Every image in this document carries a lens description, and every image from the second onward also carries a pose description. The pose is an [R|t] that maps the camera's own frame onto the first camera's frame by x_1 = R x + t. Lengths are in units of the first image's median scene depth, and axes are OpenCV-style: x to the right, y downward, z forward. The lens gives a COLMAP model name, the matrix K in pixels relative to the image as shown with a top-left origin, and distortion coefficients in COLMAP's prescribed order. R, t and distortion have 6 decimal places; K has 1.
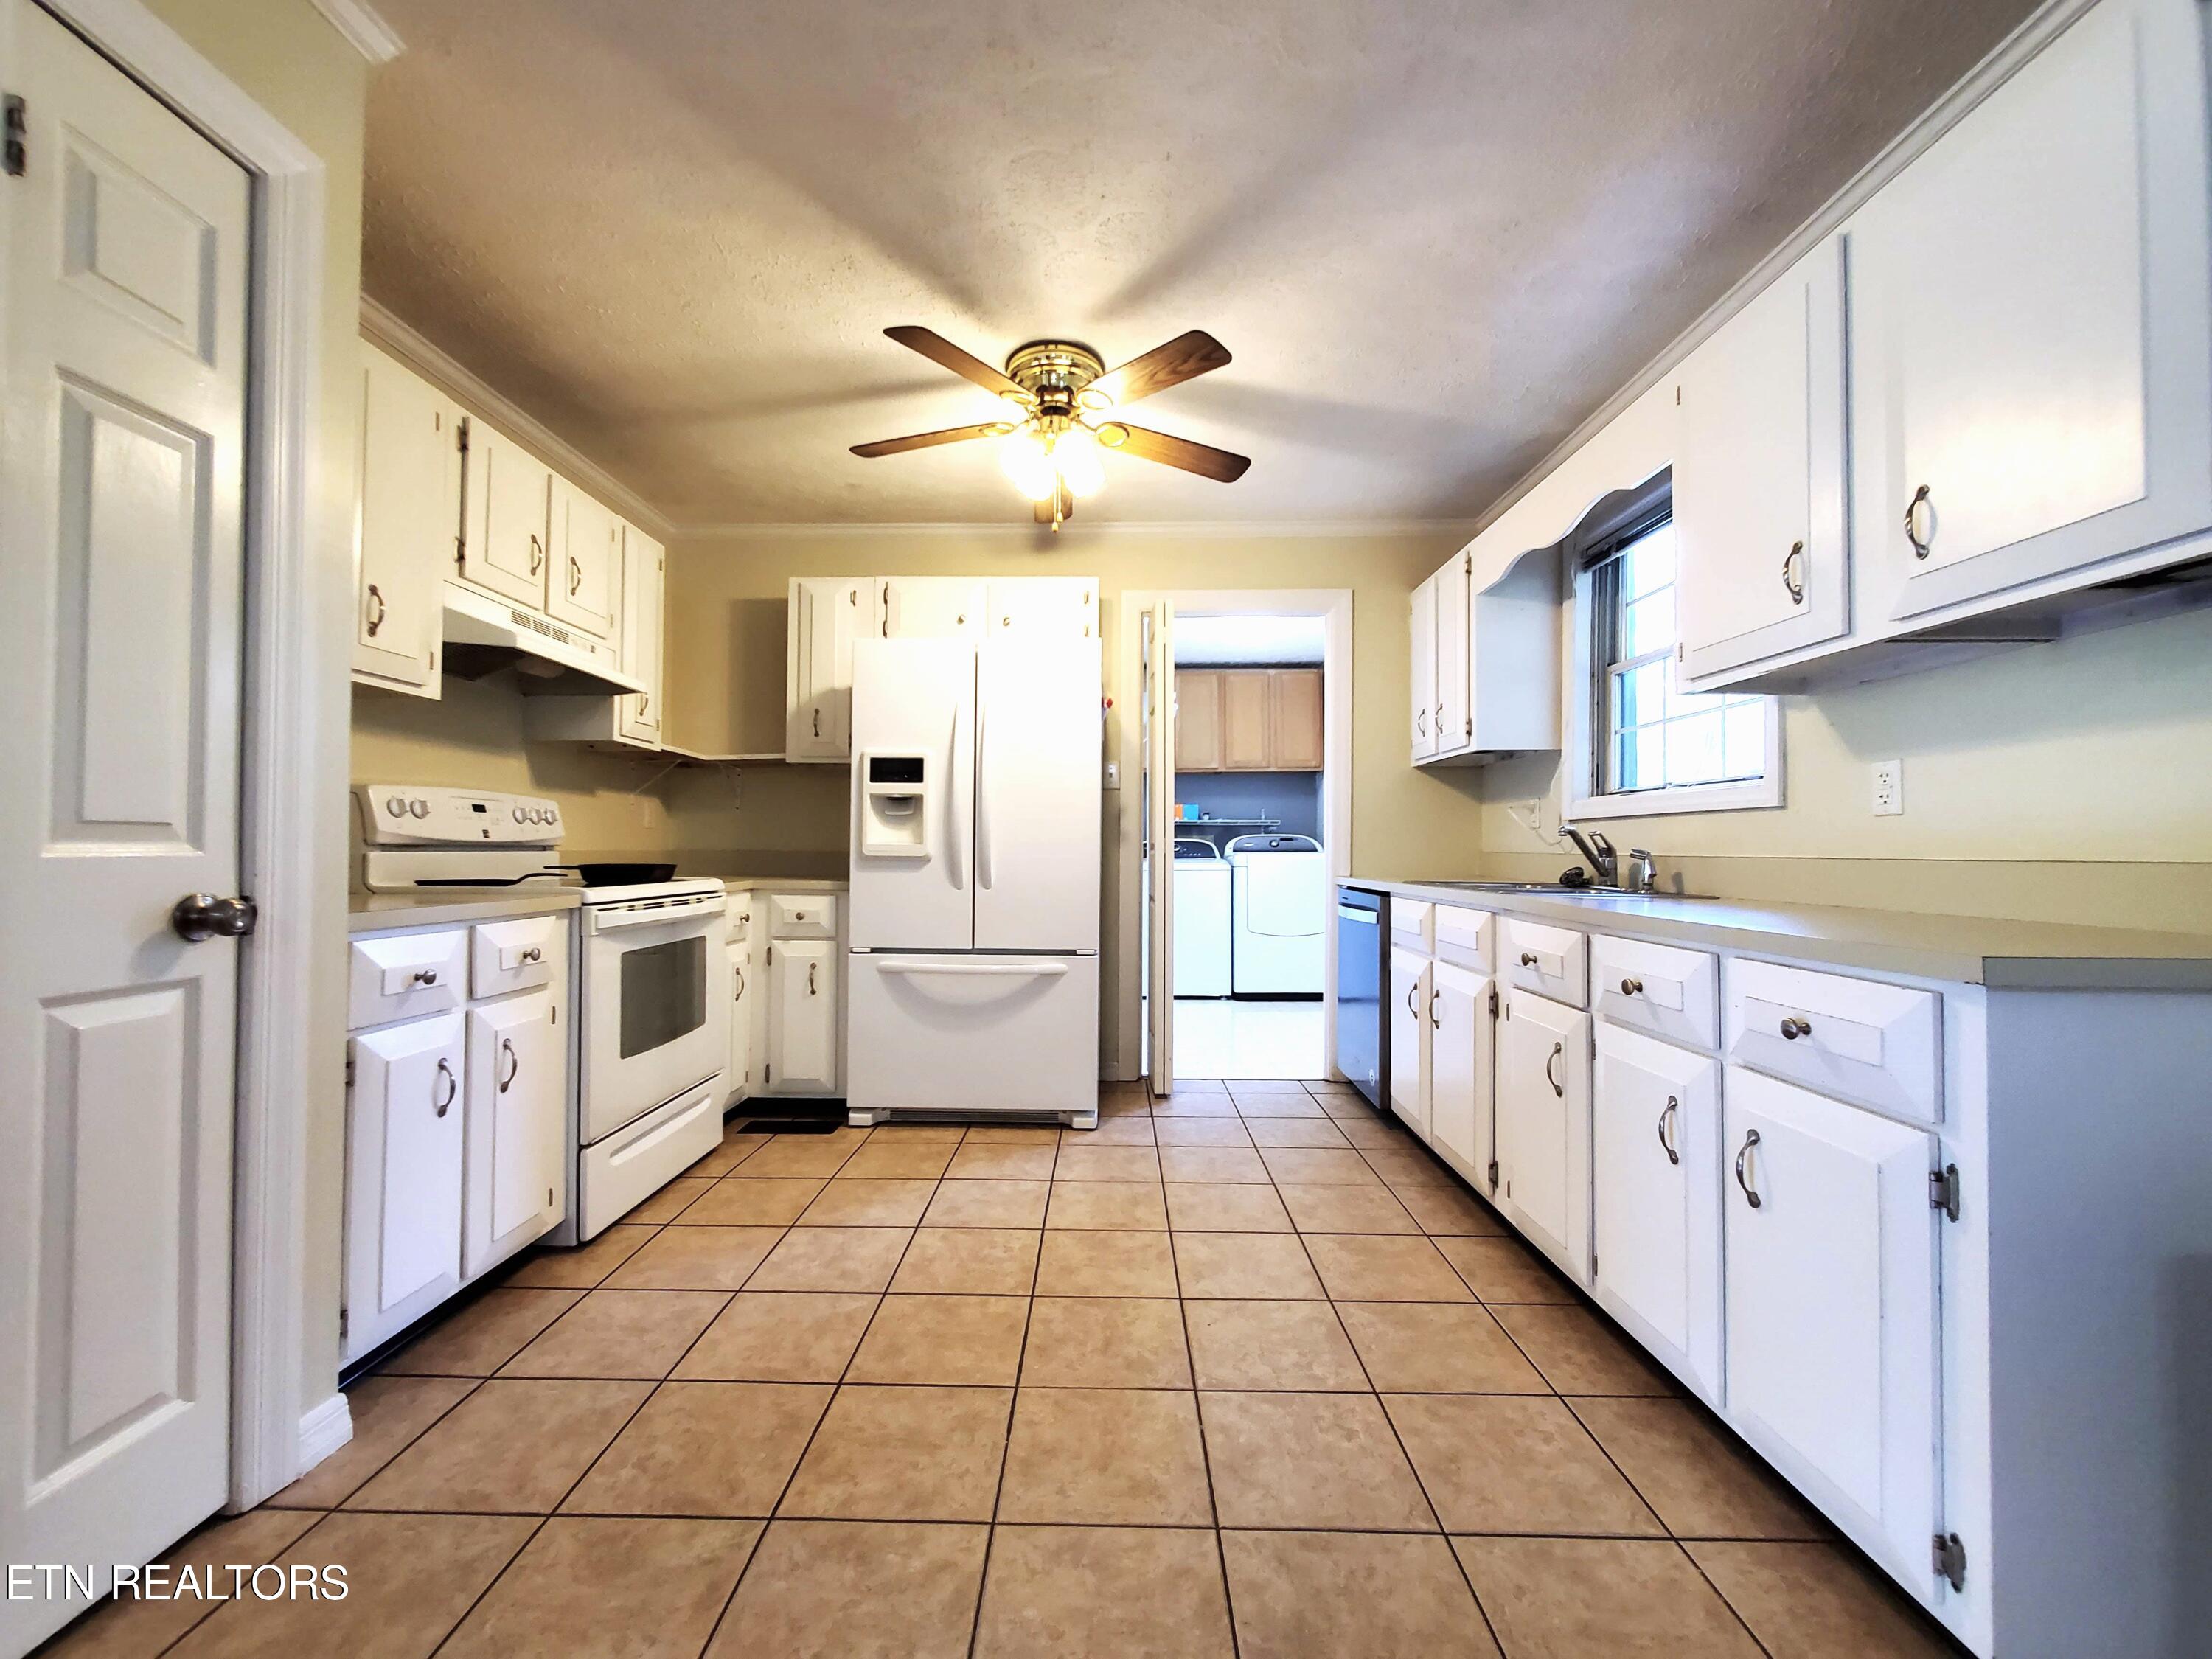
lens RADIAL K [[874.9, 0, 1091.0], [0, 874.9, 831.9], [0, 0, 1]] dist [0.014965, -0.007204]
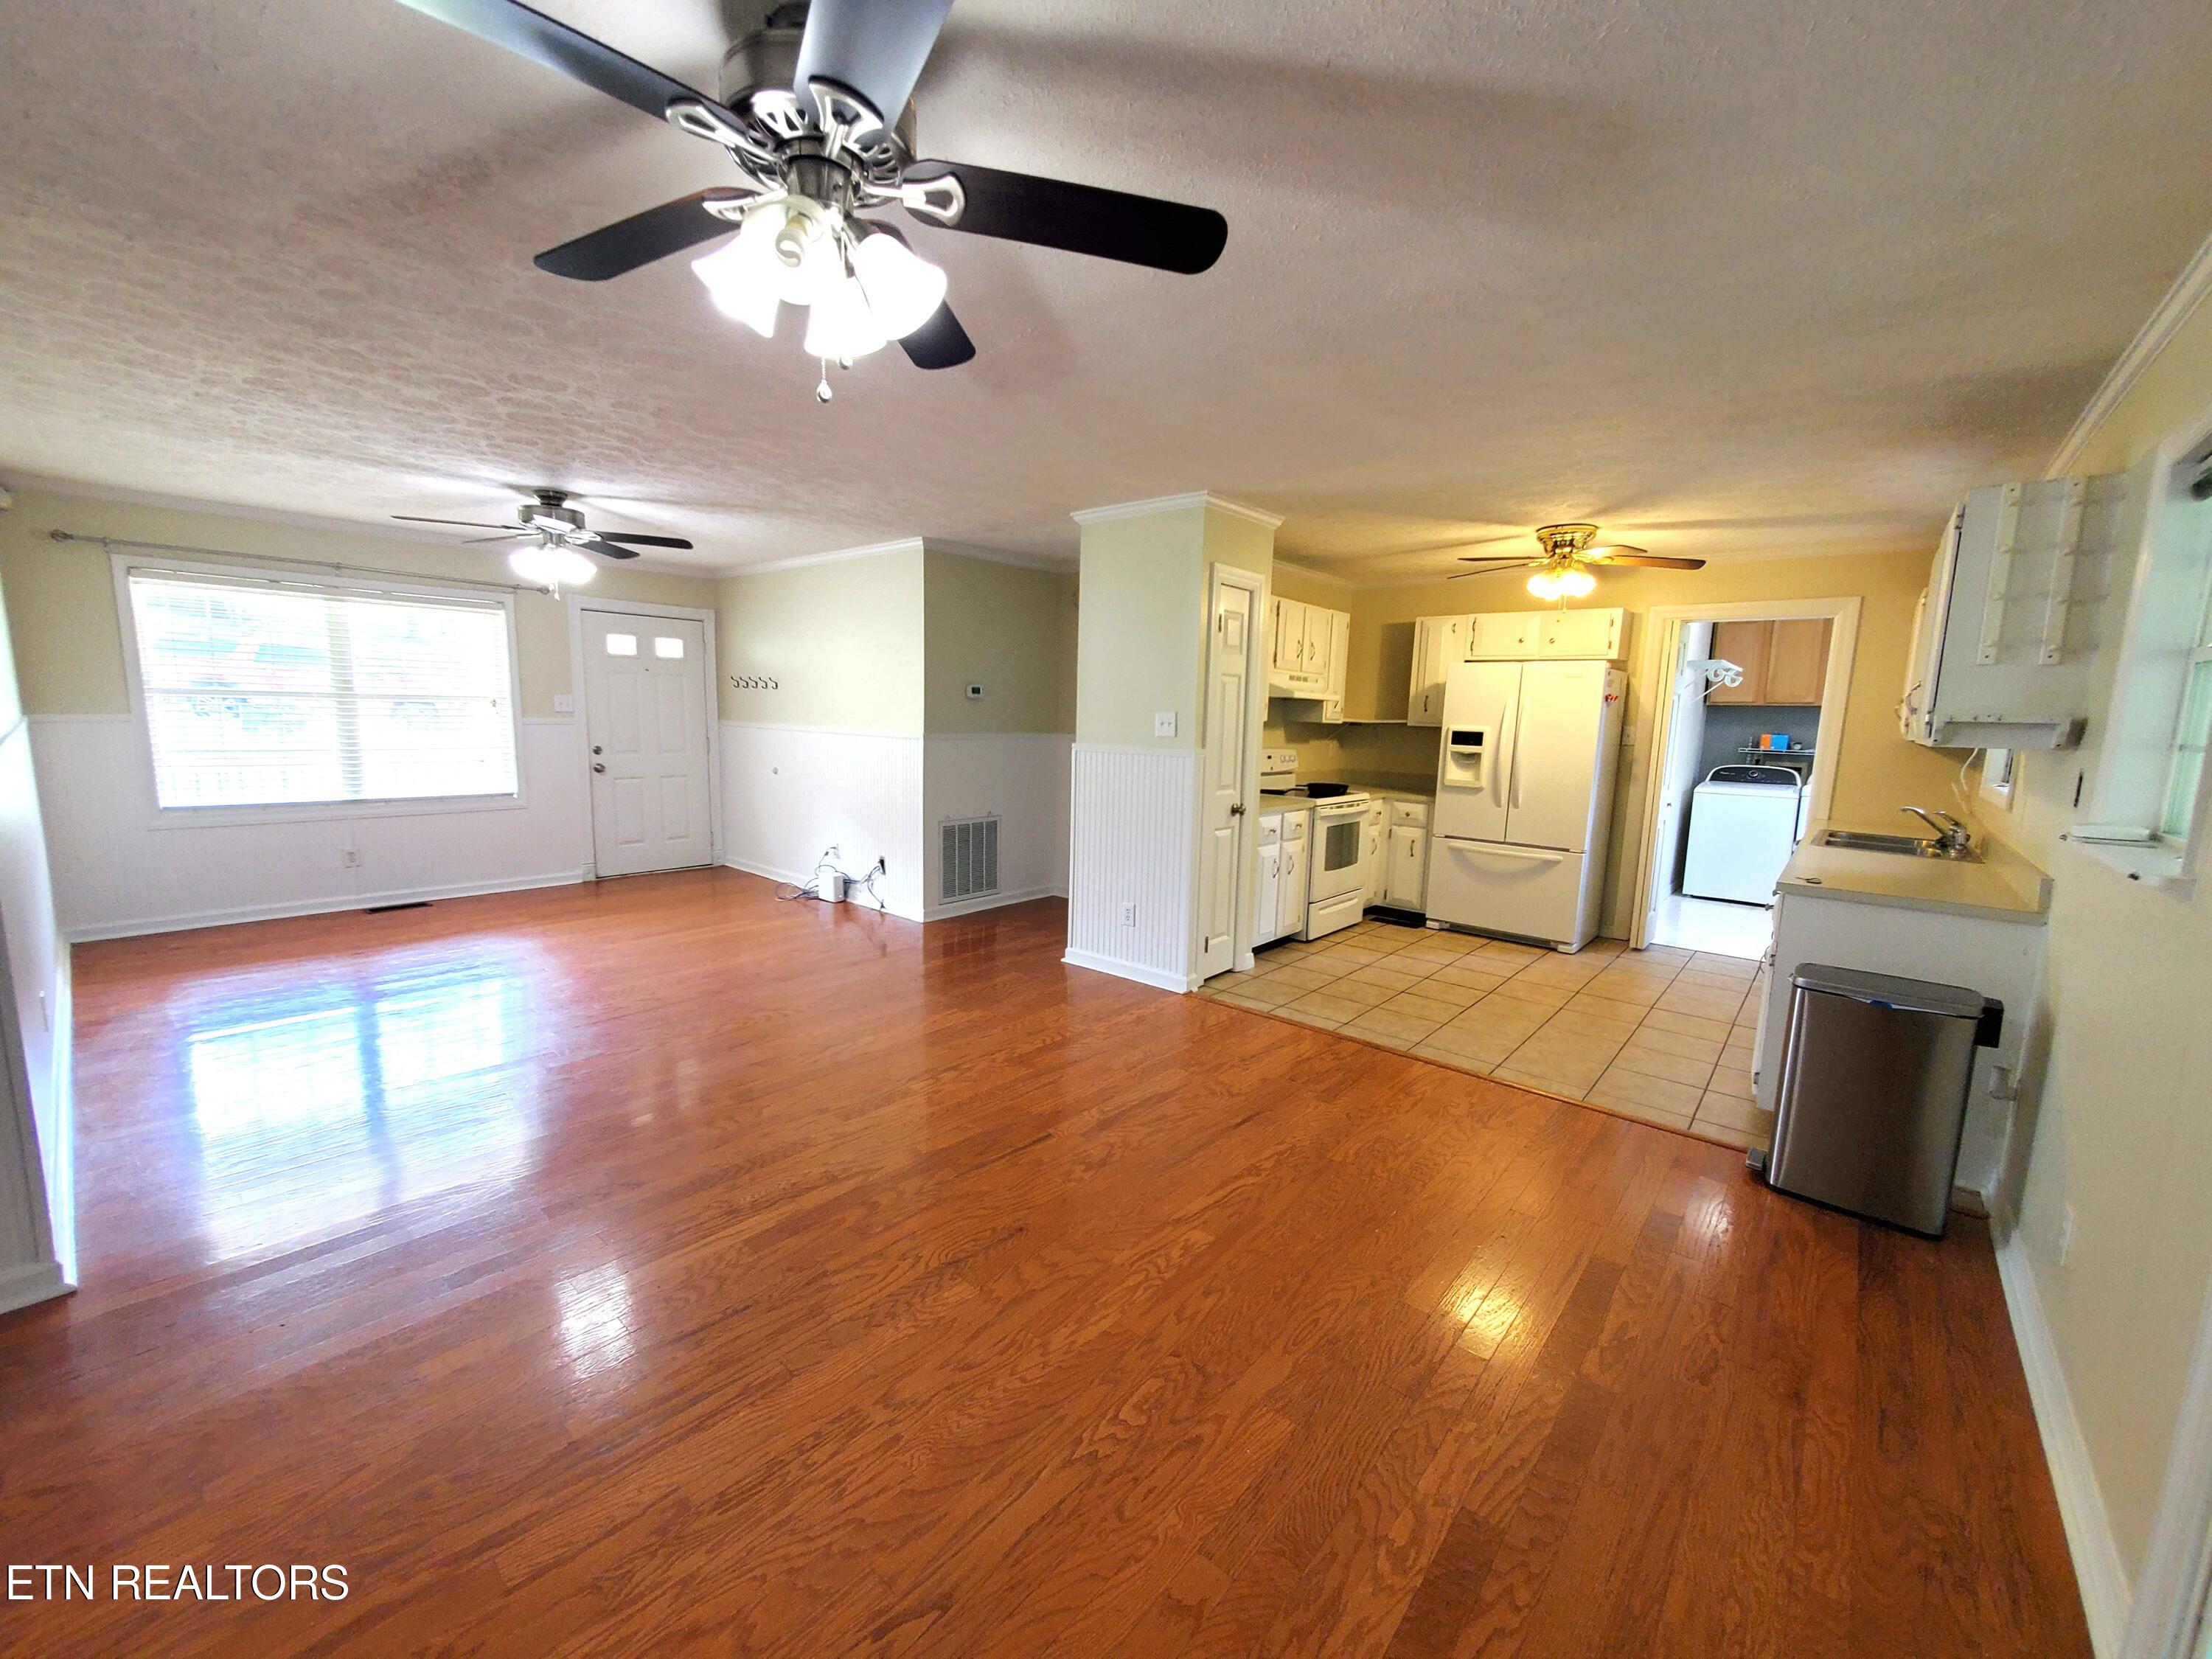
lens RADIAL K [[874.9, 0, 1091.0], [0, 874.9, 831.9], [0, 0, 1]] dist [0.014965, -0.007204]
pose [[0.767765, 0.105516, -0.631983, 0.367142], [-0.011147, 0.988397, 0.151482, -0.155901], [0.640634, -0.109258, 0.760033, -0.941834]]
